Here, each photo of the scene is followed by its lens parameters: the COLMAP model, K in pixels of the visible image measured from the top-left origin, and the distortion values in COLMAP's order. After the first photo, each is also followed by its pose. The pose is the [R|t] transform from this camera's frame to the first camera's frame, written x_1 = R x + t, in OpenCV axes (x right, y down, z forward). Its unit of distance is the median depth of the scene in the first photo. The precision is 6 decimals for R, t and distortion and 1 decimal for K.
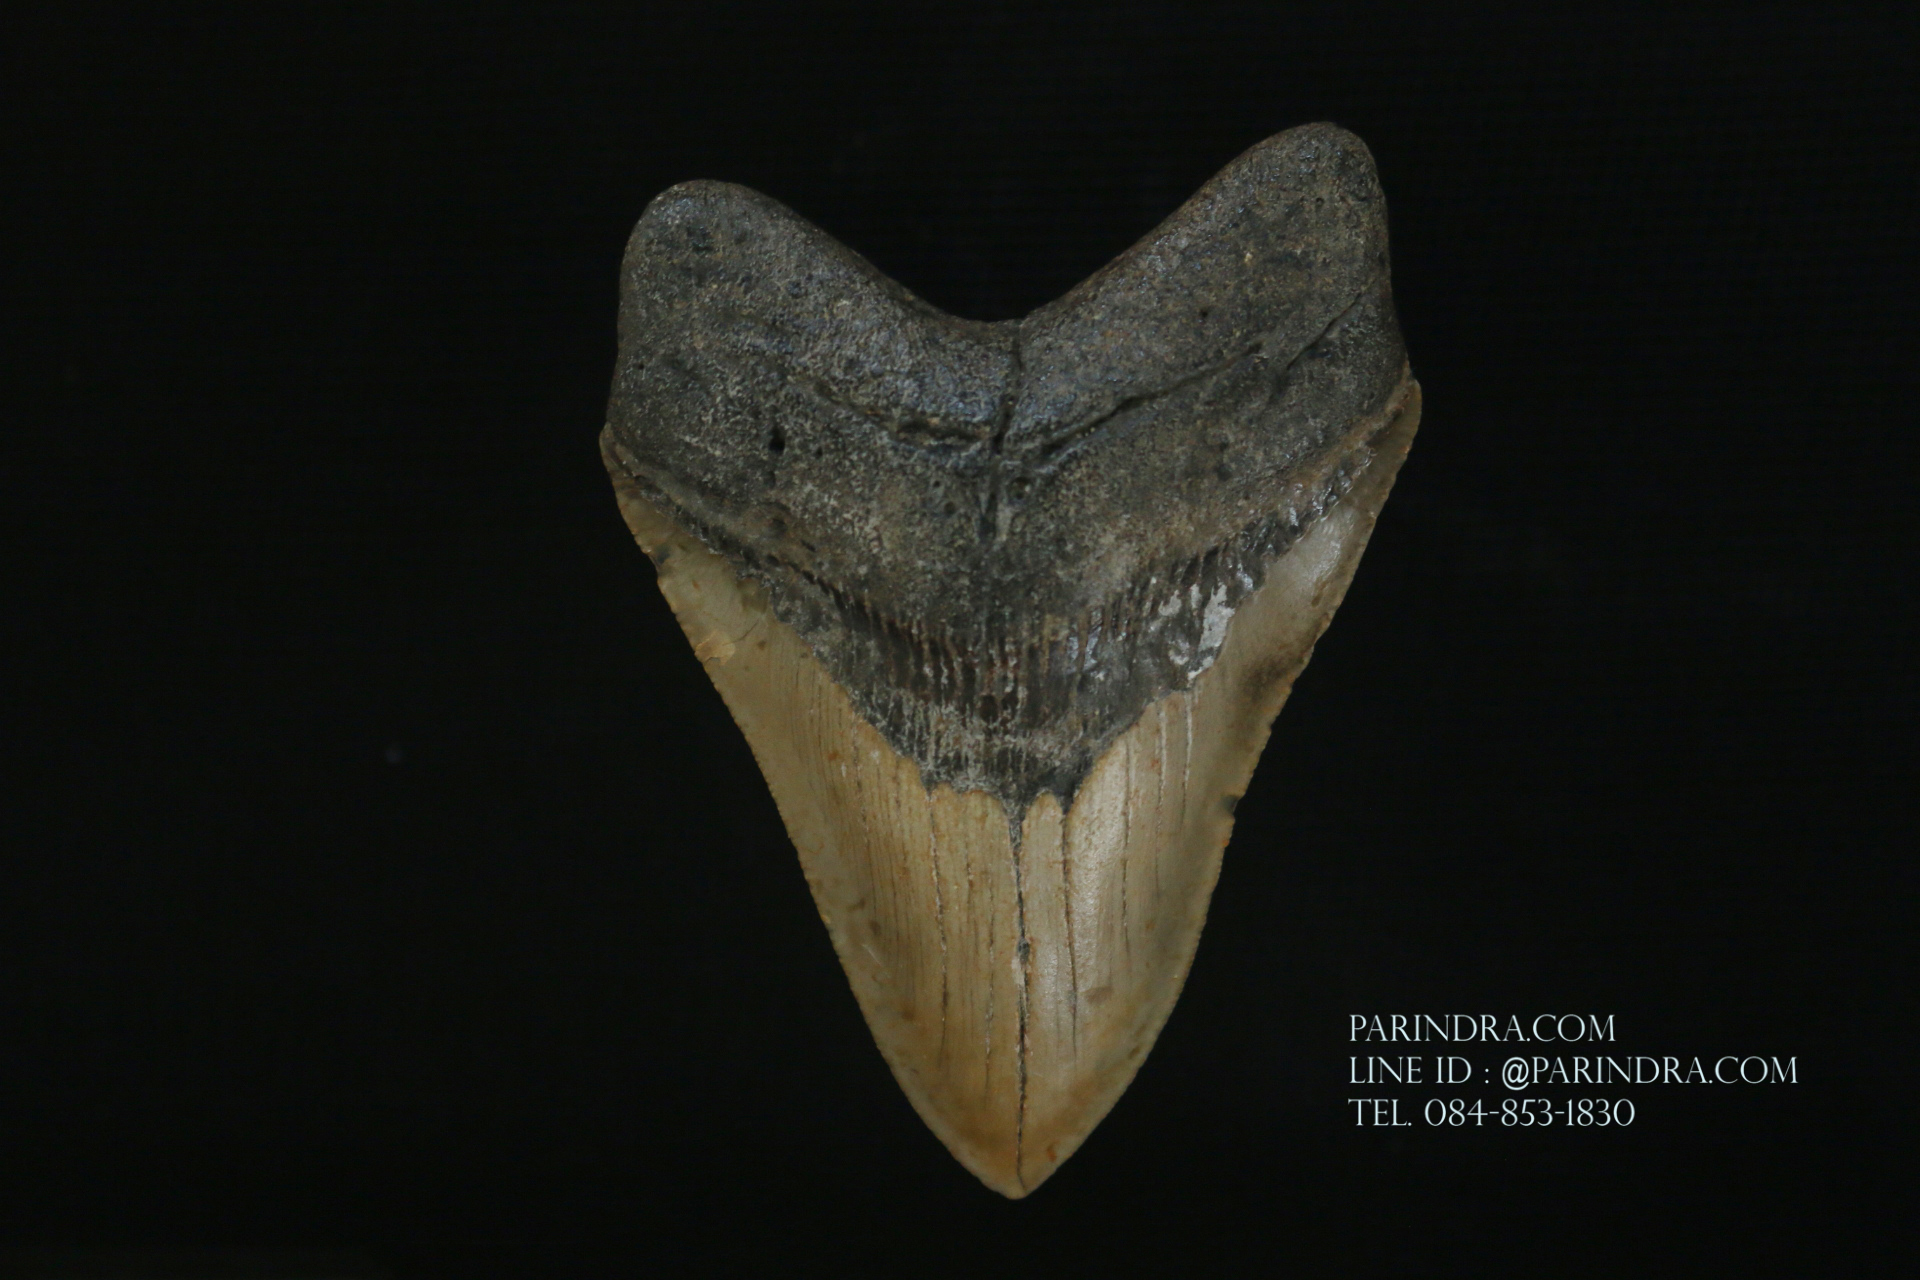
lens RADIAL K [[4667.2, 0, 961.9], [0, 4667.2, 641.3], [0, 0, 1]] dist [0.021065, 0.015871]
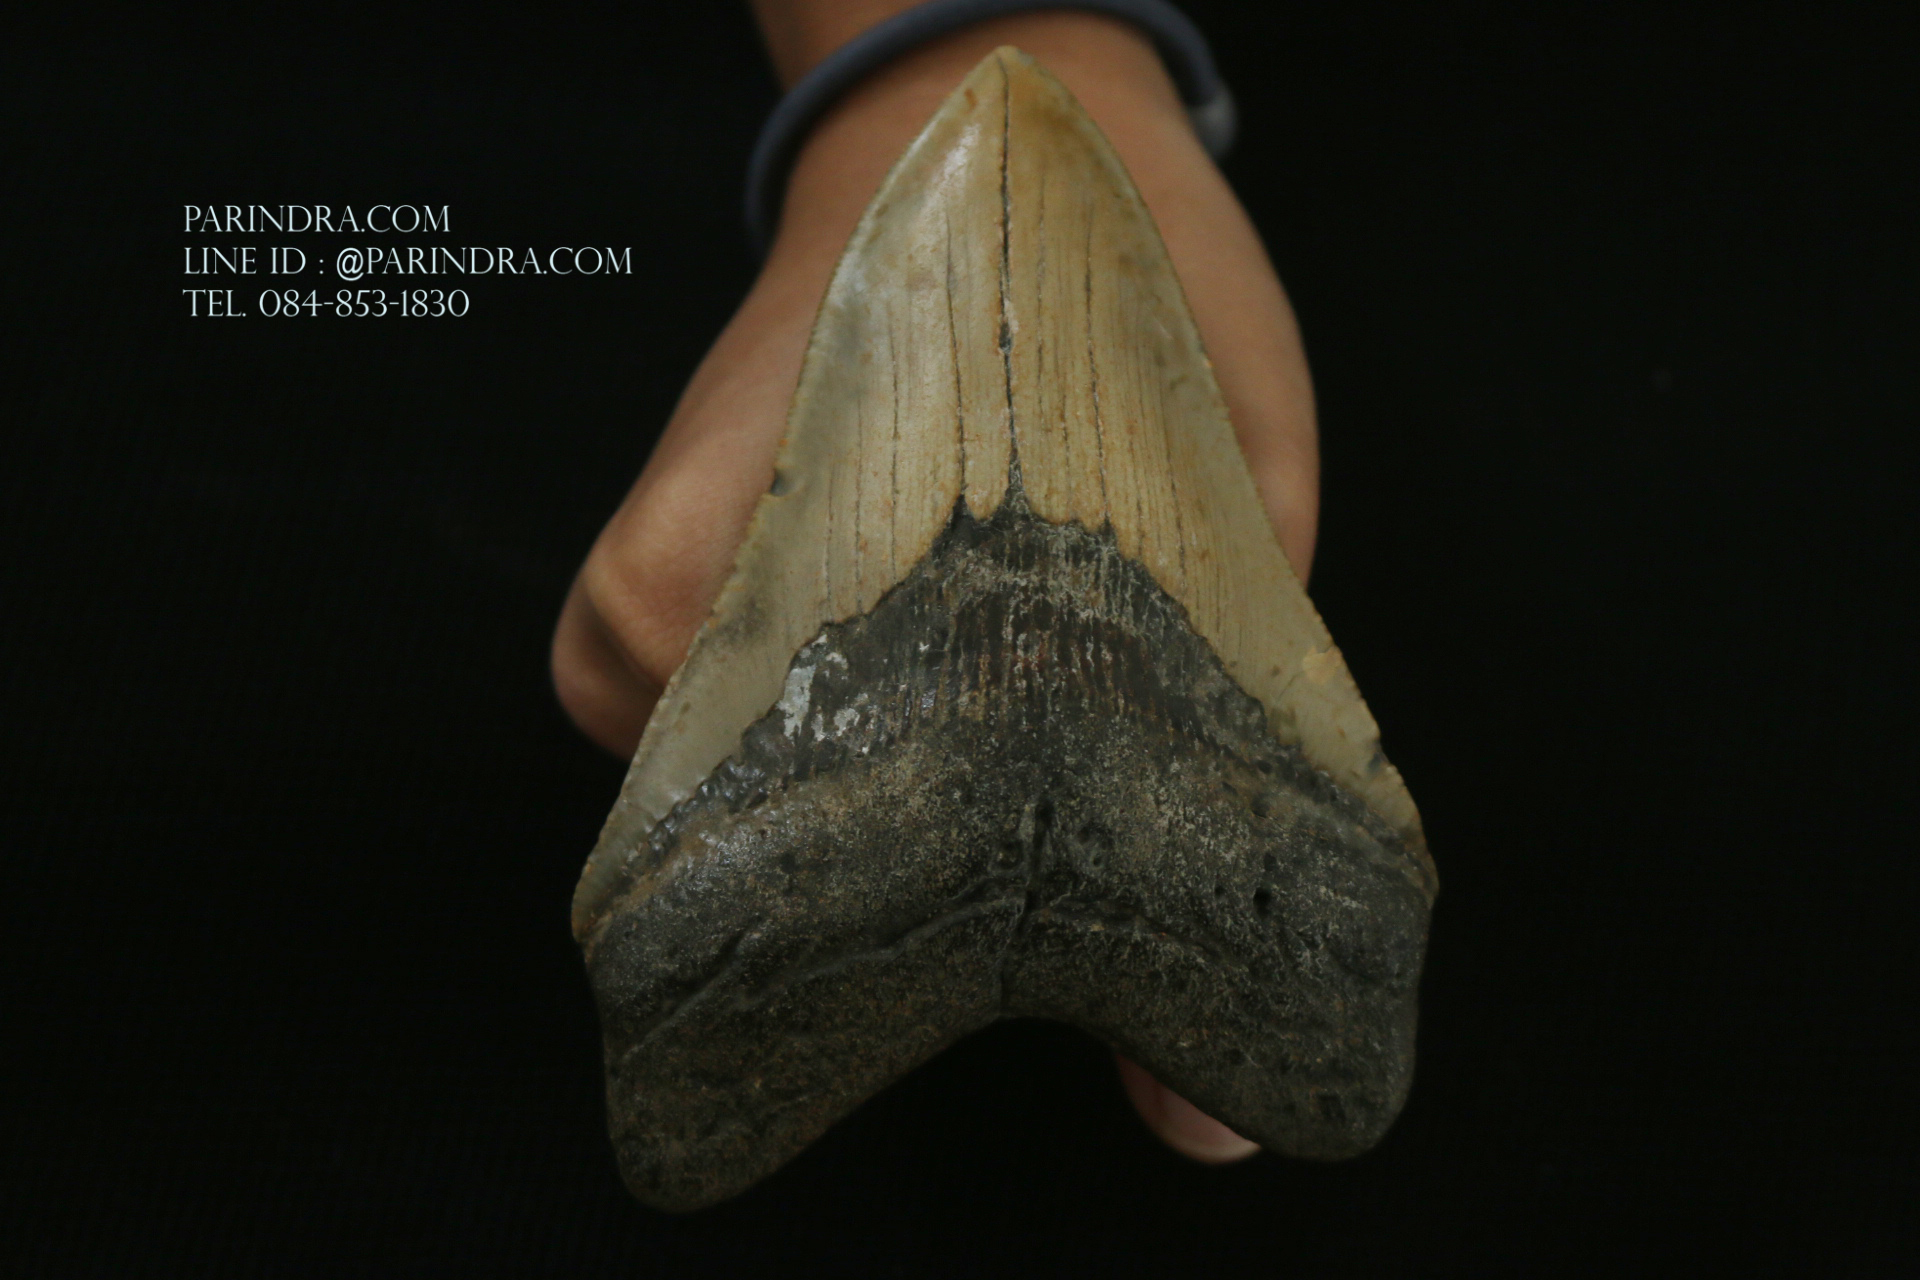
lens RADIAL K [[4099.7, 0, 955.0], [0, 4099.7, 638.7], [0, 0, 1]] dist [0.029975, 0.034282]
pose [[-0.999053, -0.018220, -0.039516, 0.055636], [0.023412, -0.990544, -0.135185, 0.120001], [-0.036679, -0.135982, 0.990032, 0.187324]]
